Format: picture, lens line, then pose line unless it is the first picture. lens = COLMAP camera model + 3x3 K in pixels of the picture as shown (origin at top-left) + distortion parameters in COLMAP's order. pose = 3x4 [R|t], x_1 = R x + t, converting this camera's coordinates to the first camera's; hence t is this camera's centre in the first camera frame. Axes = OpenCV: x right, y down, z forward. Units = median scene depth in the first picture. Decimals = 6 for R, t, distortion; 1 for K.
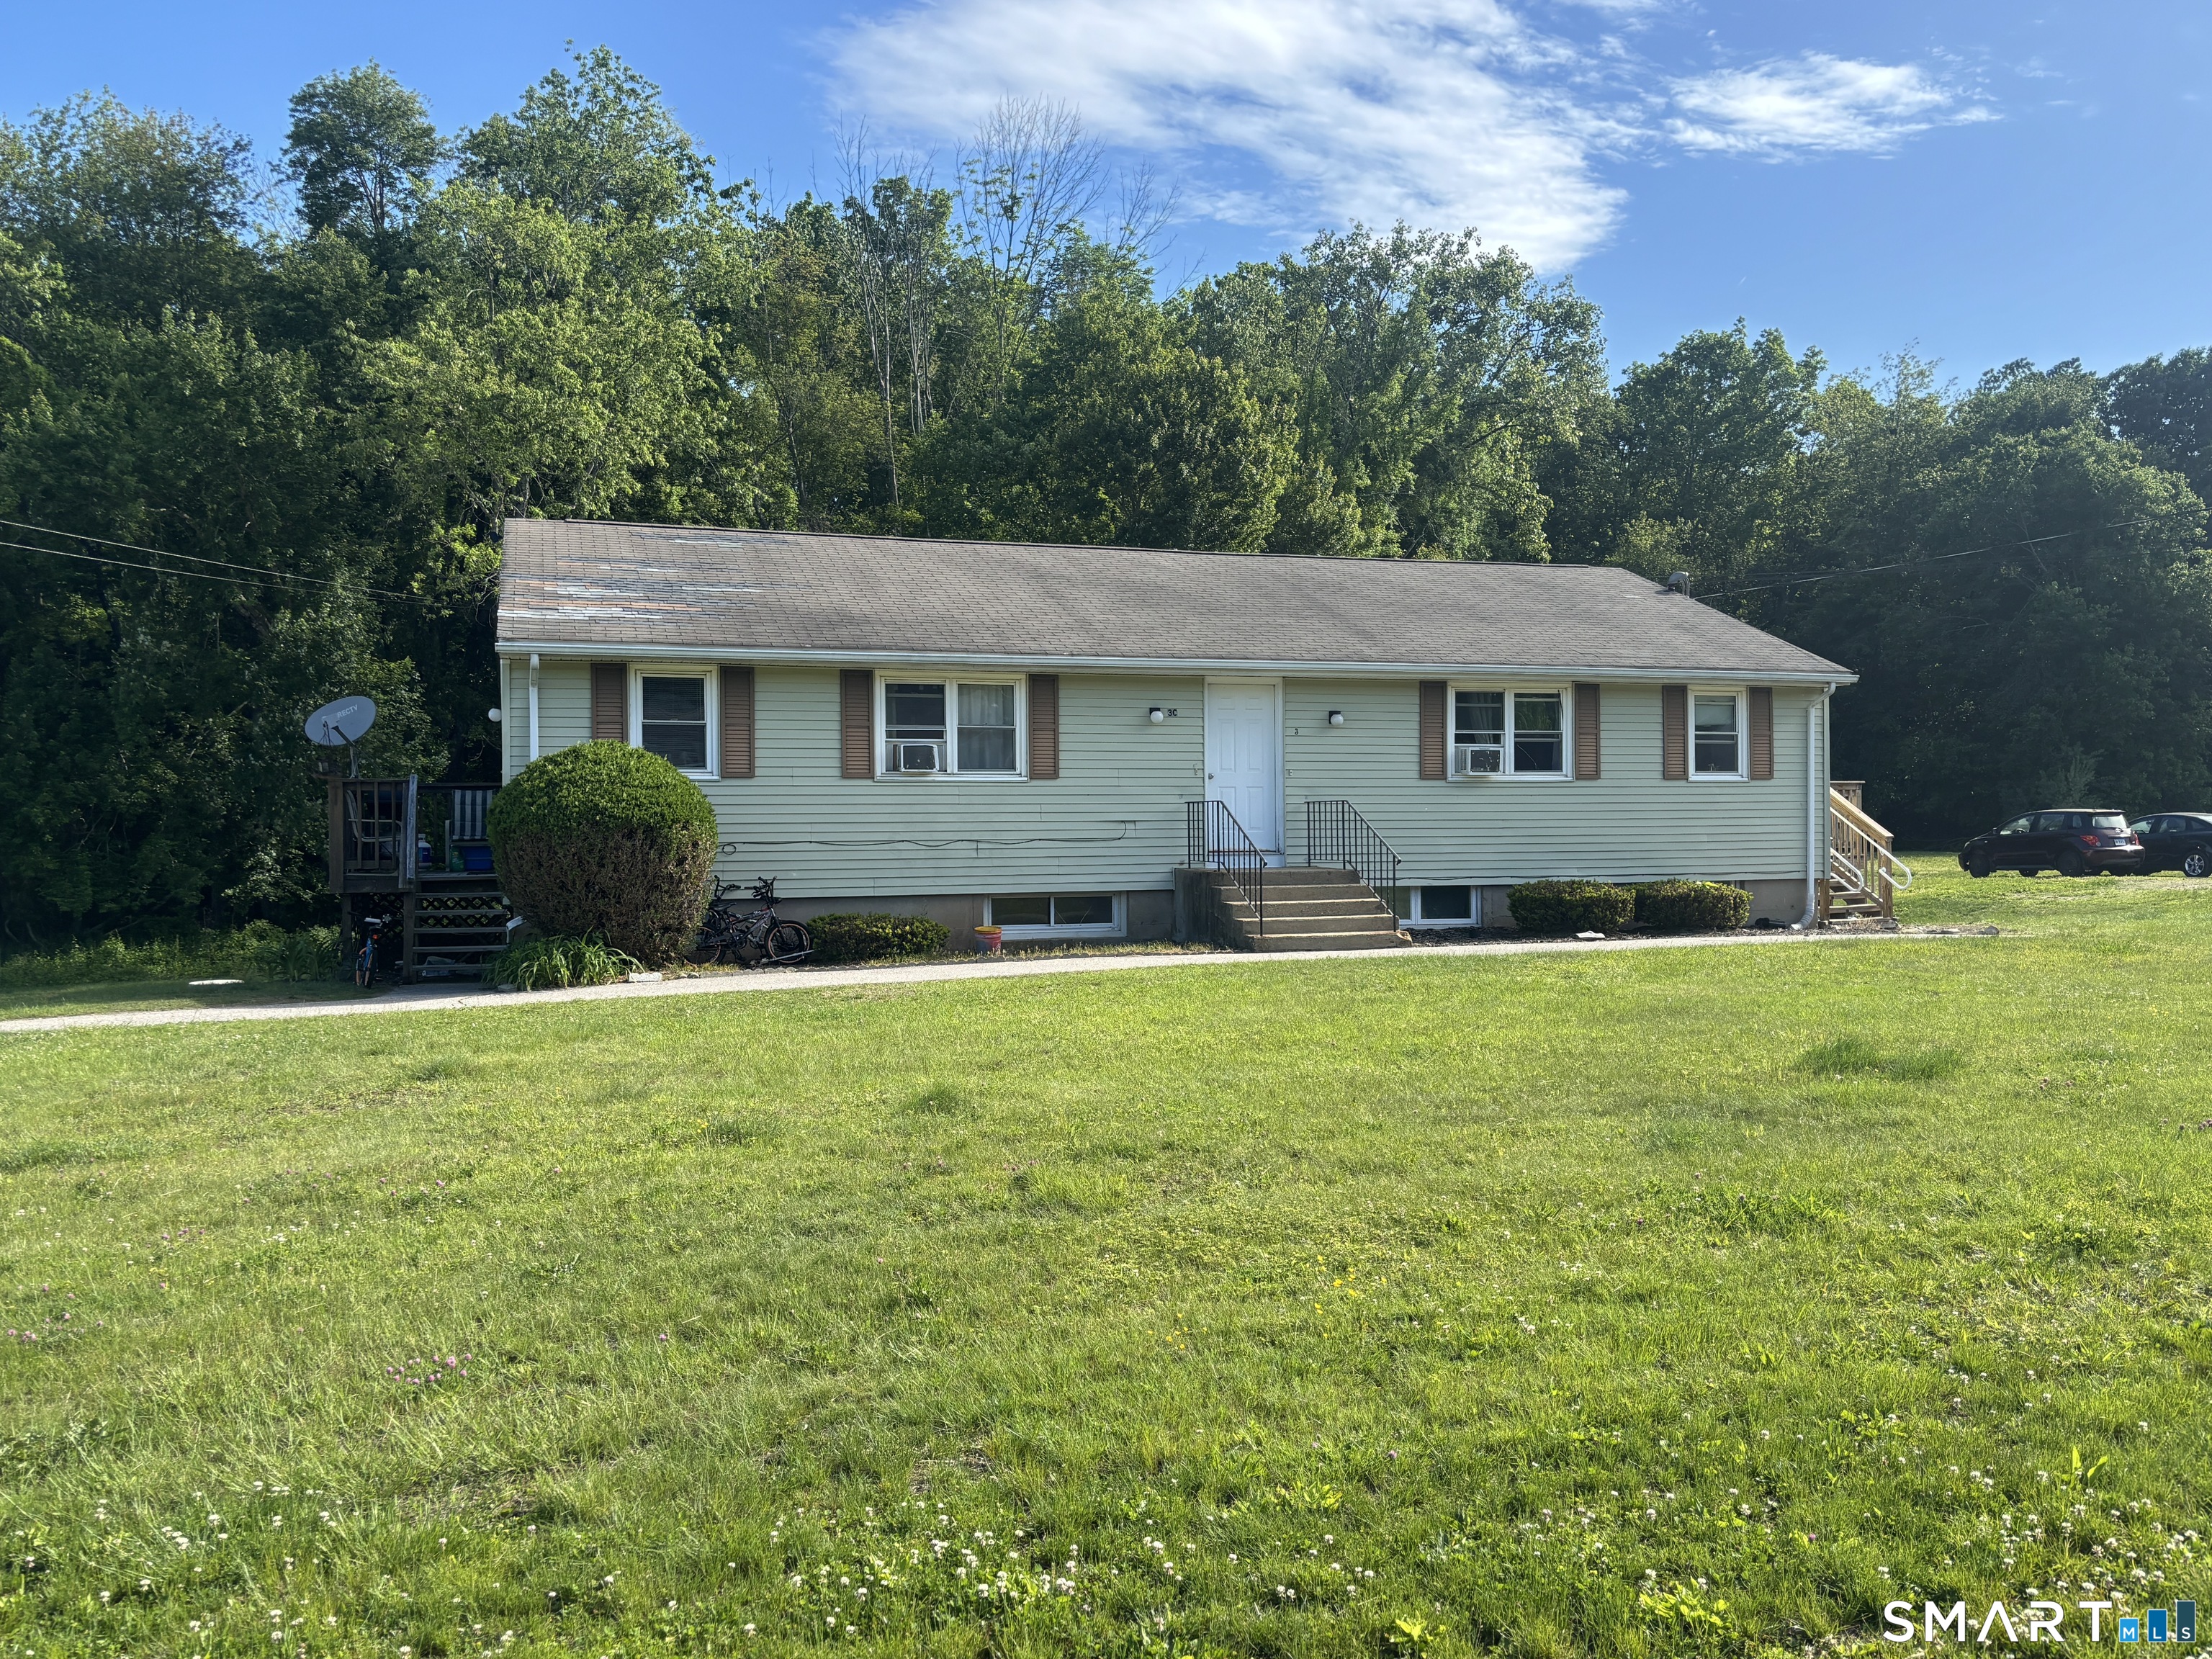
lens RADIAL K [[1740.6, 0, 1106.0], [0, 1740.6, 829.5], [0, 0, 1]] dist [0.106148, -0.092243]
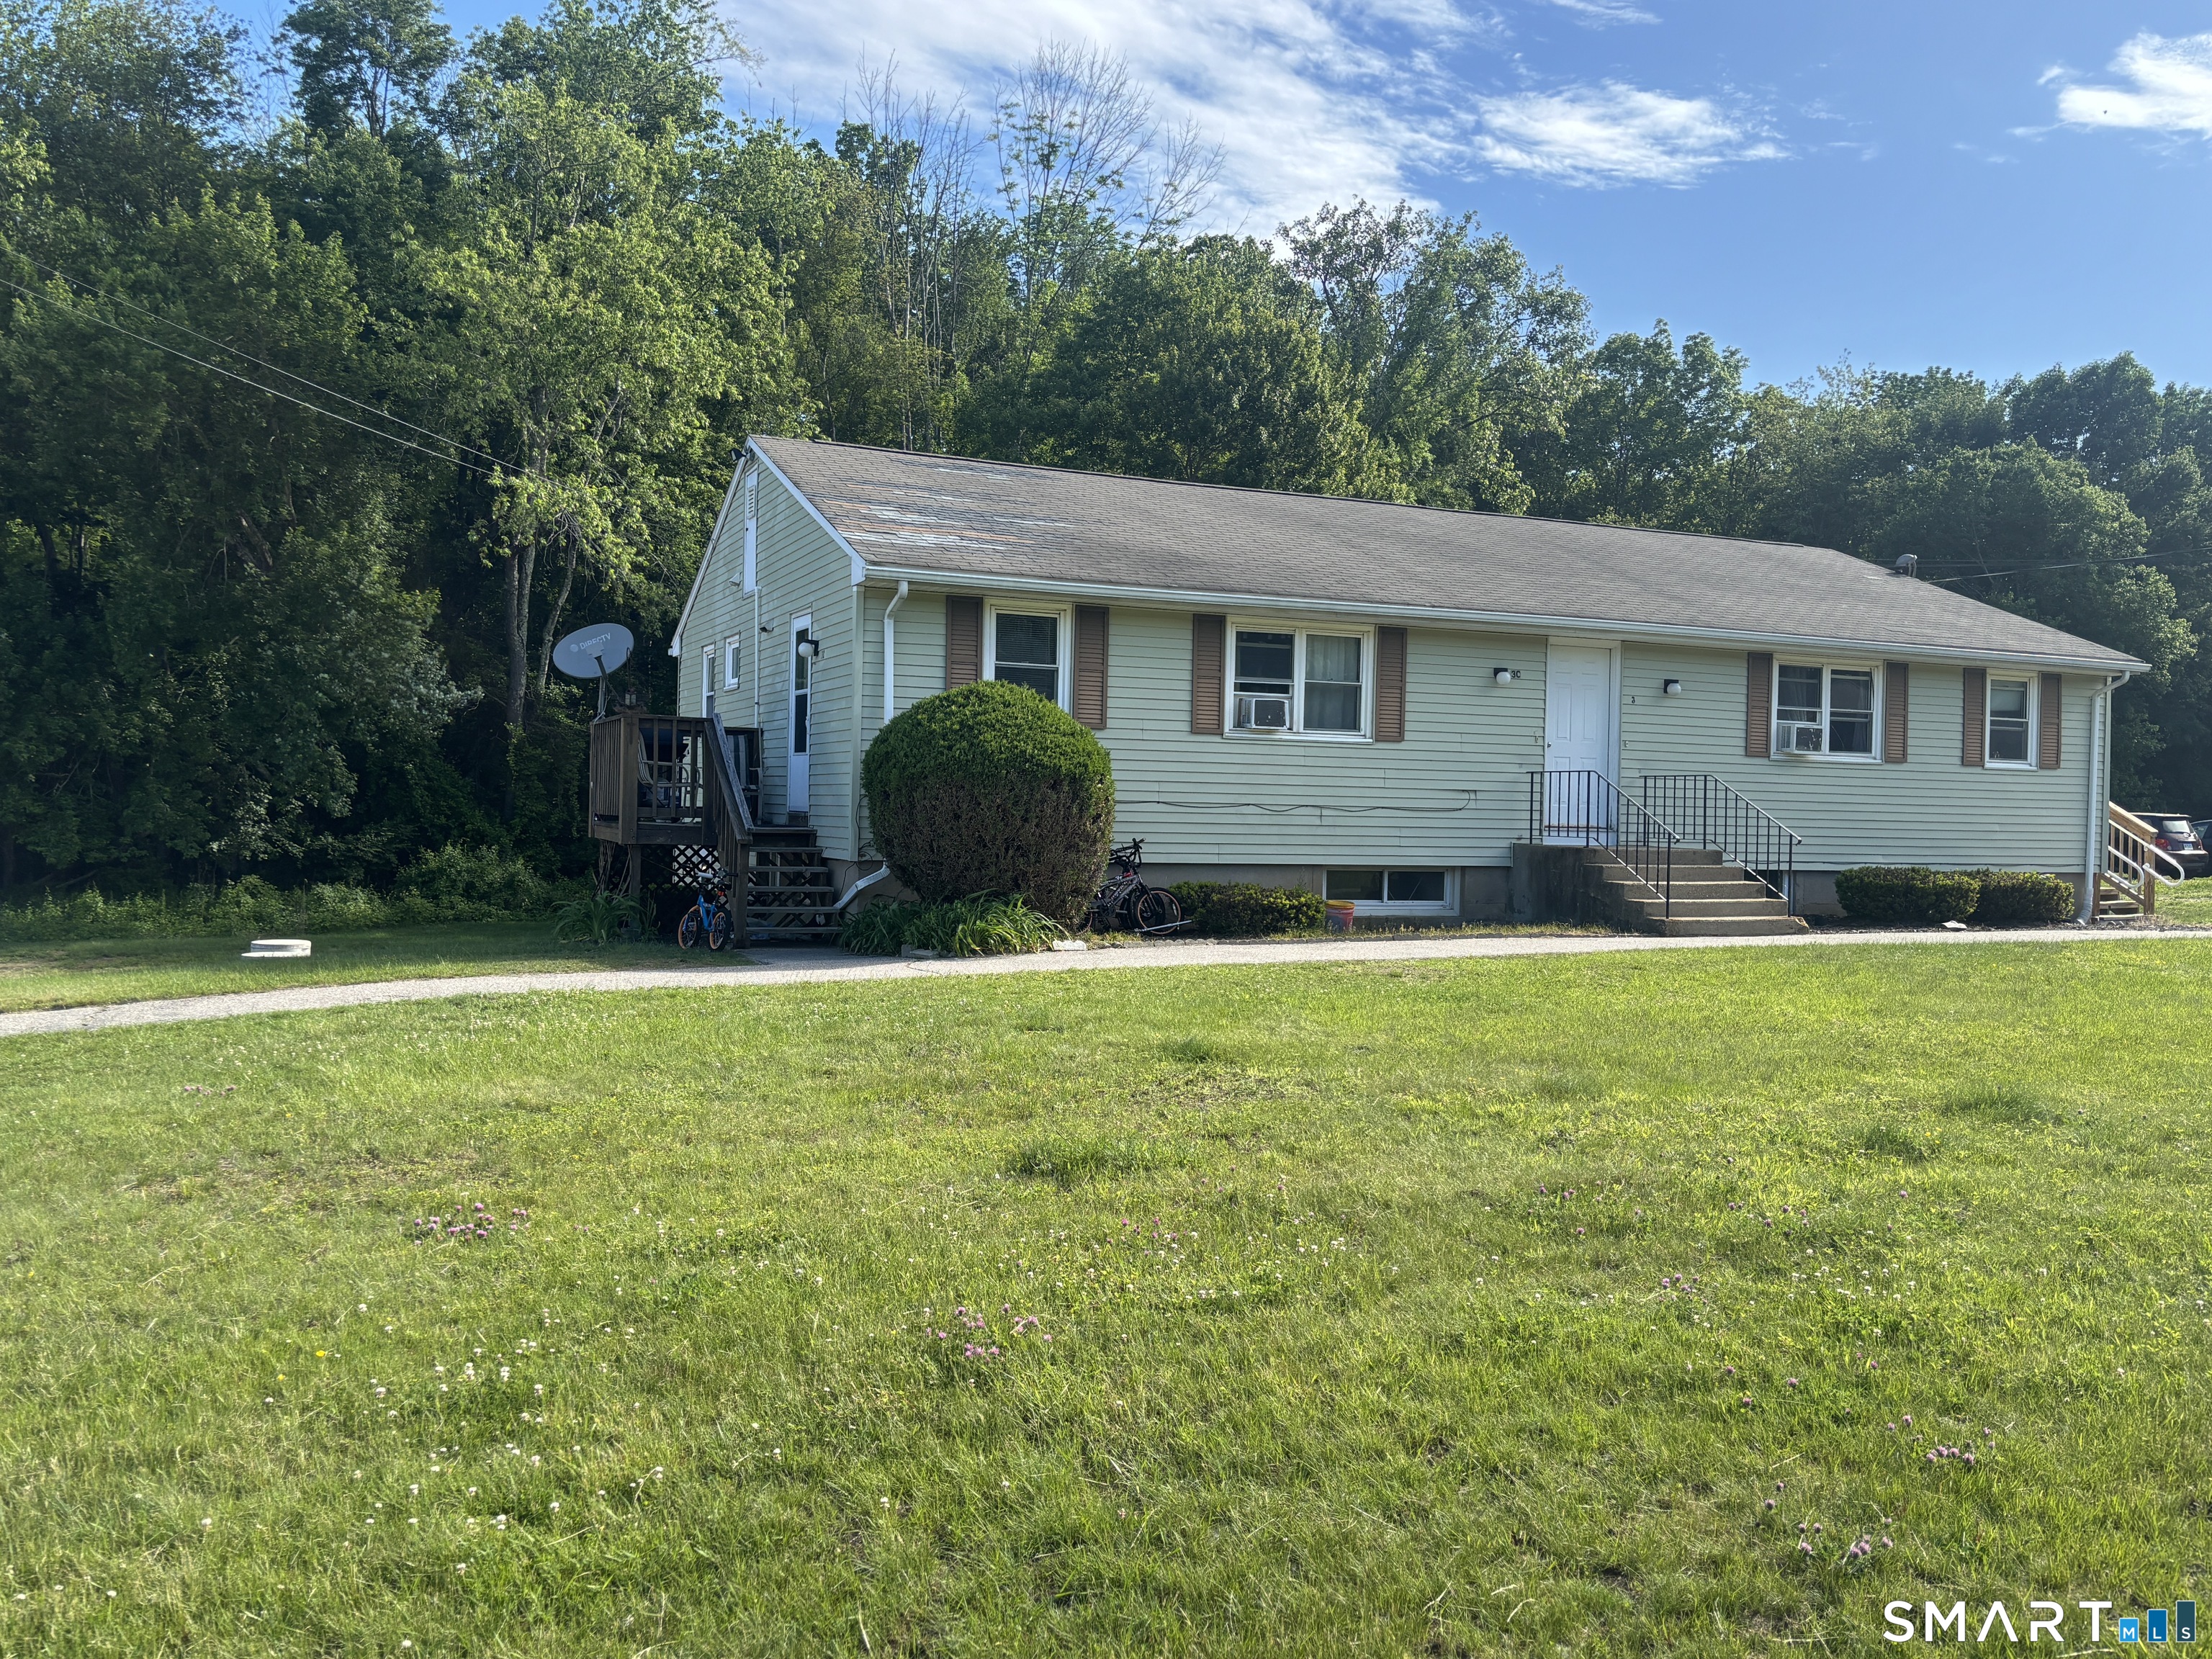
lens RADIAL K [[1747.3, 0, 1106.0], [0, 1747.3, 829.5], [0, 0, 1]] dist [0.062349, -0.011426]
pose [[0.995201, 0.028797, 0.093522, -0.249392], [-0.029705, 0.999524, 0.008324, 0.012946], [-0.093238, -0.011062, 0.995582, 0.087380]]
